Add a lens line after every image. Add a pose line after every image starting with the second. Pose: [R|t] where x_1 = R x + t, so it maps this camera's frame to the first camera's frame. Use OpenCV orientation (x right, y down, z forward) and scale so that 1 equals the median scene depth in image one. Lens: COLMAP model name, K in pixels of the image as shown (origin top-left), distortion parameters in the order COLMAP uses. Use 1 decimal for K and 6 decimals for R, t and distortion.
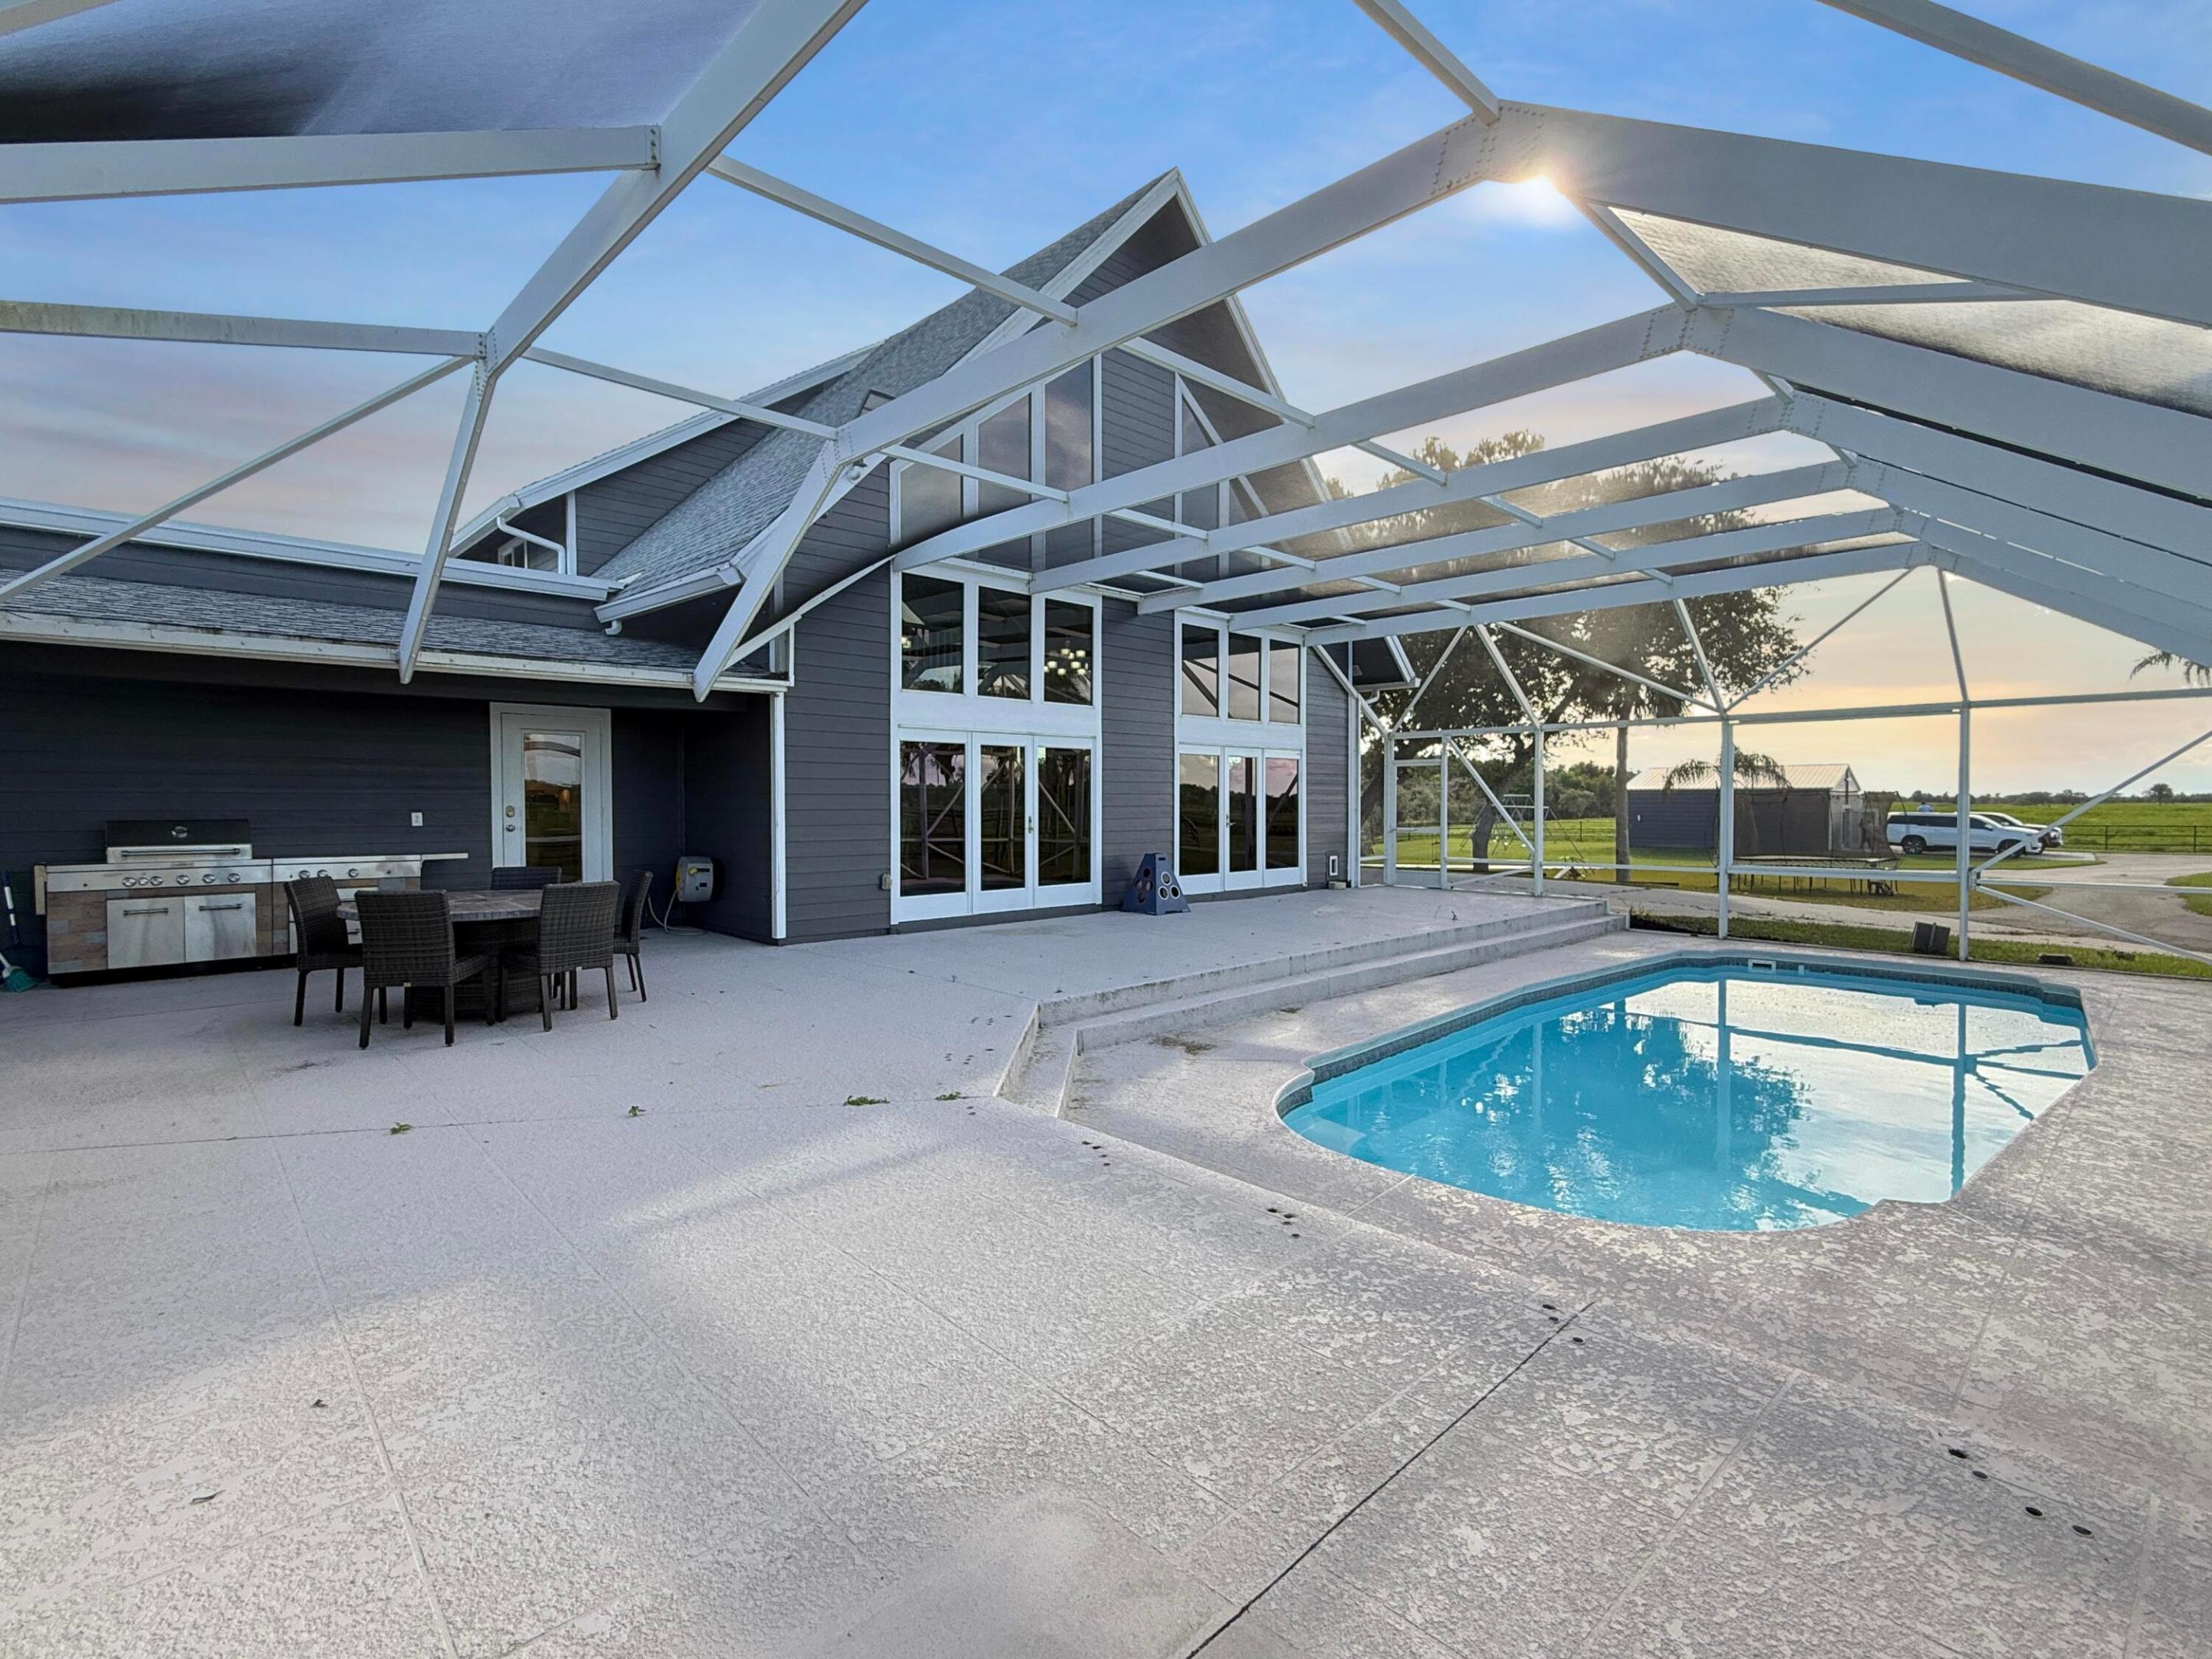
lens RADIAL K [[1061.1, 0, 1109.2], [0, 1061.1, 839.7], [0, 0, 1]] dist [0.014820, -0.000002]
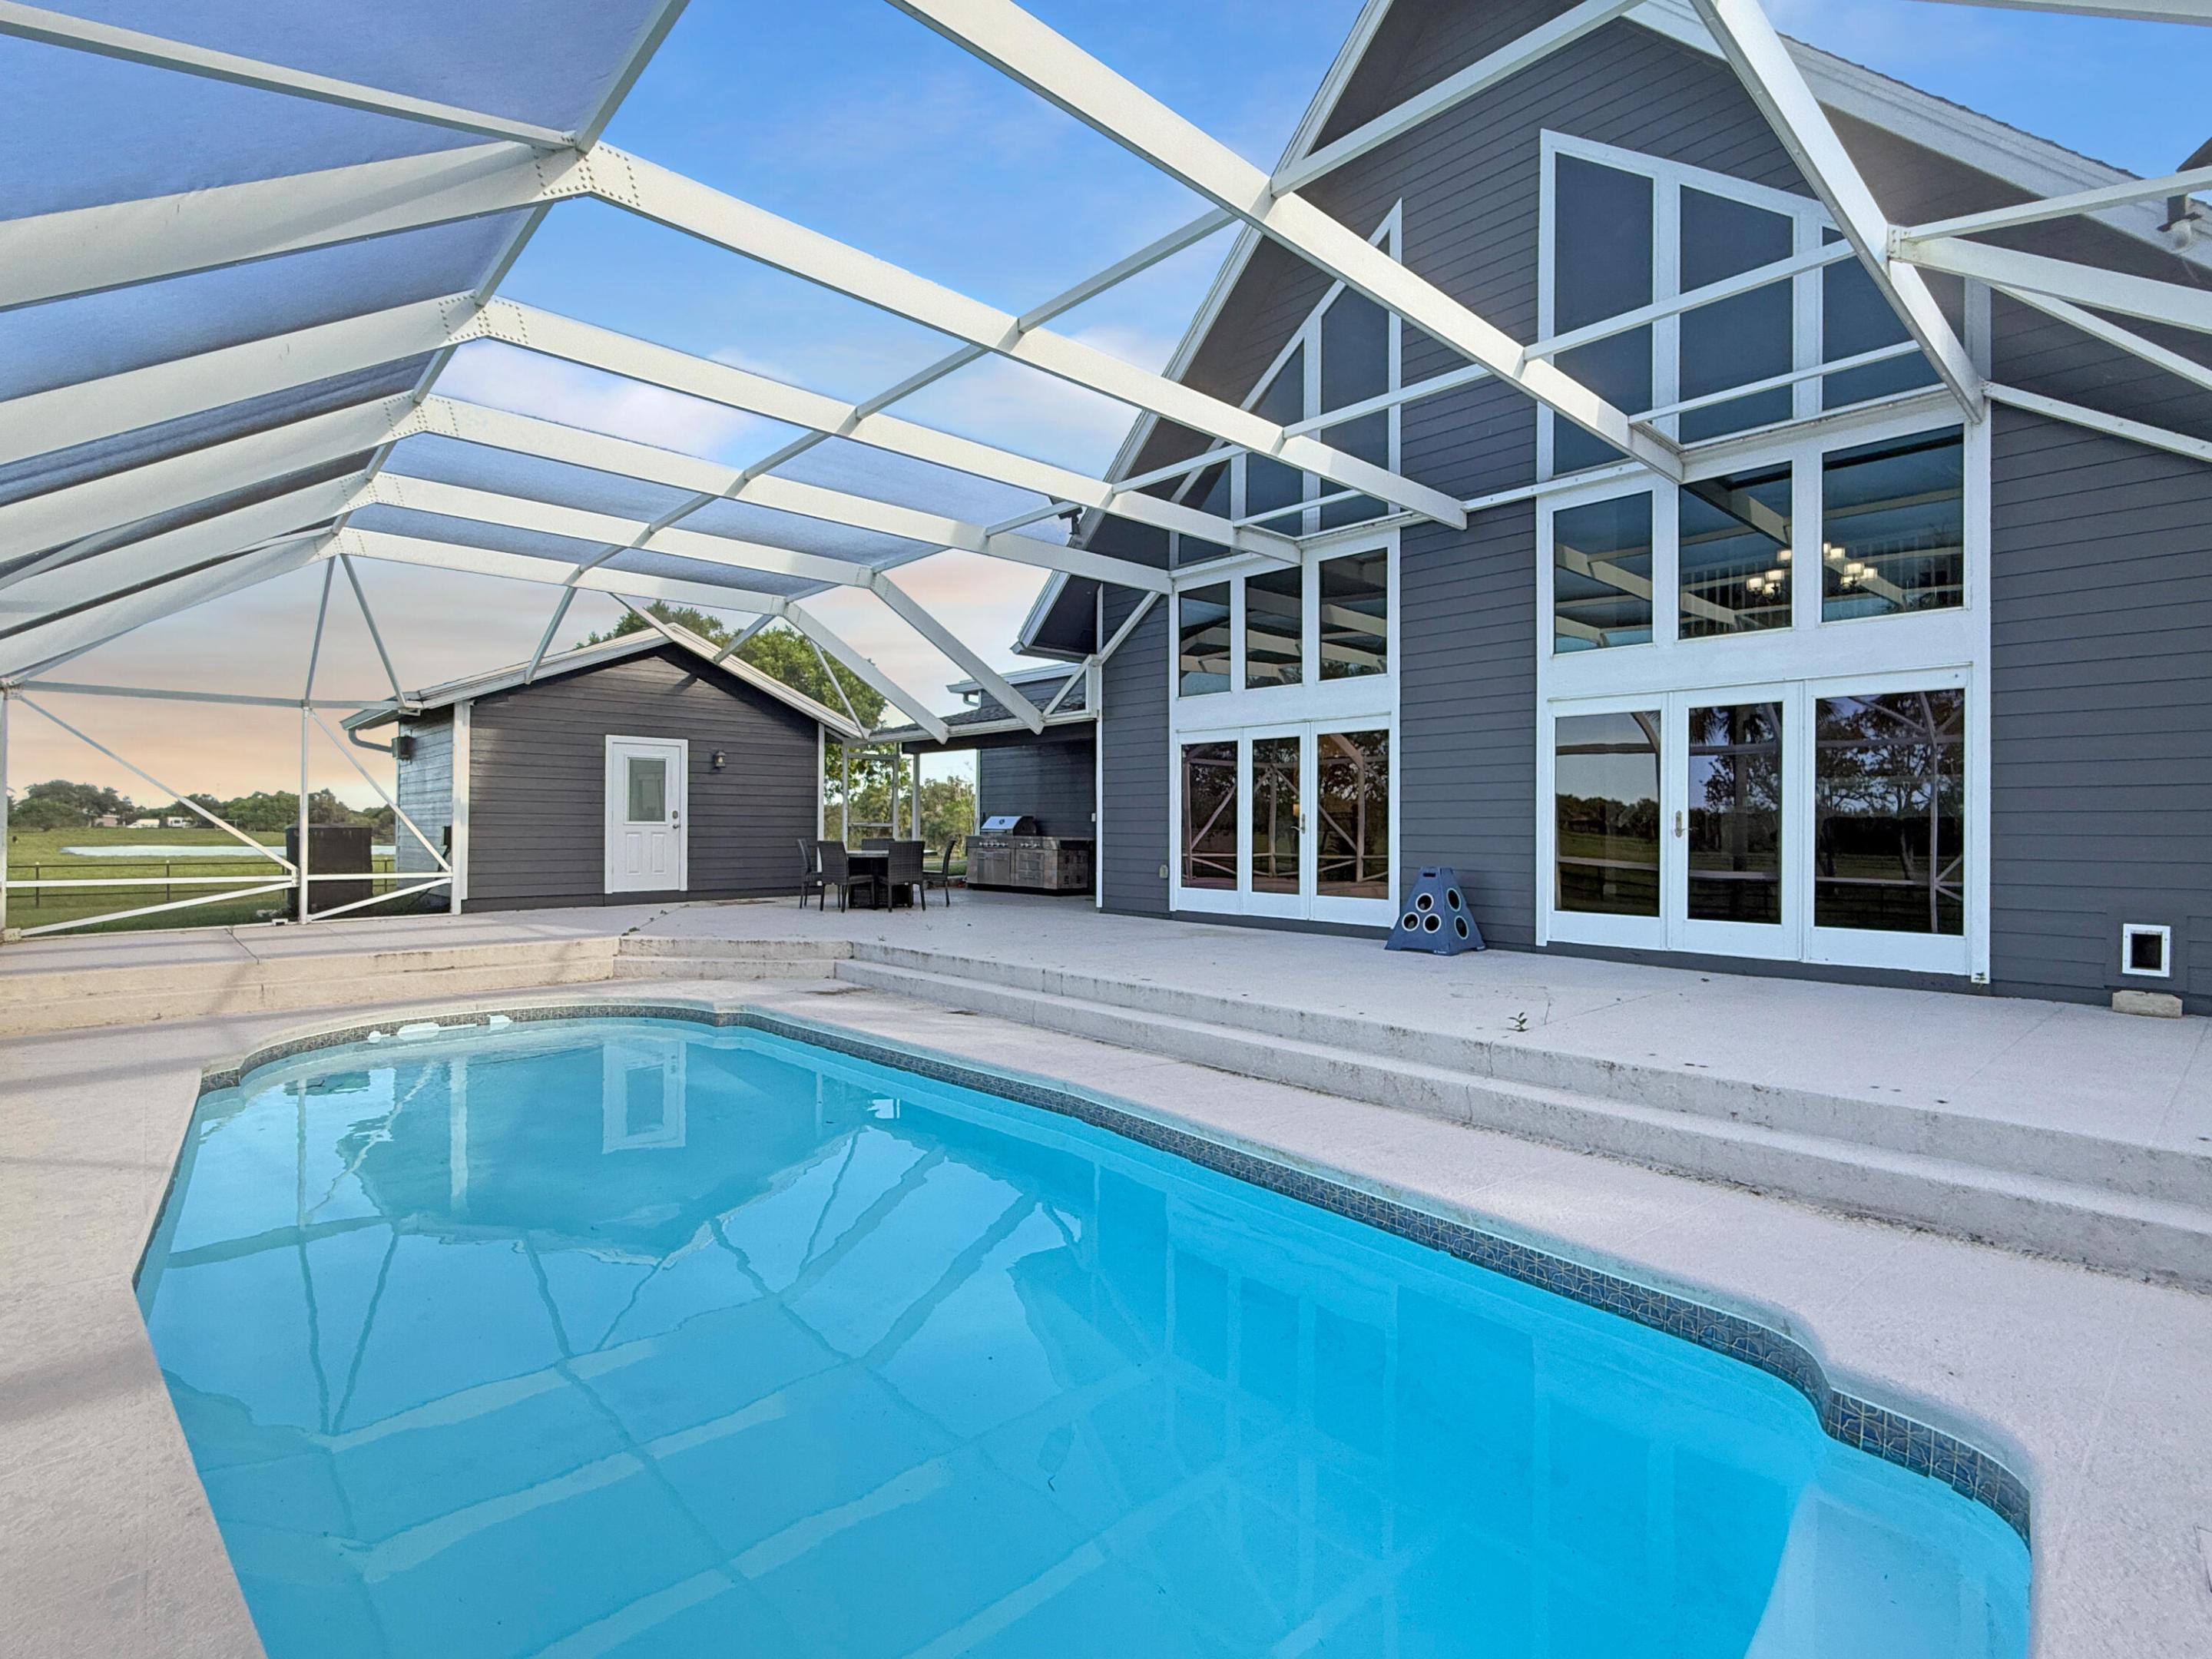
lens RADIAL K [[1061.1, 0, 1109.1], [0, 1061.1, 820.5], [0, 0, 1]] dist [0.014820, -0.000002]
pose [[-0.026541, 0.012255, -0.999573, 0.805839], [-0.022580, 0.999662, 0.012856, -0.024038], [0.999393, 0.022912, -0.026255, 0.851362]]
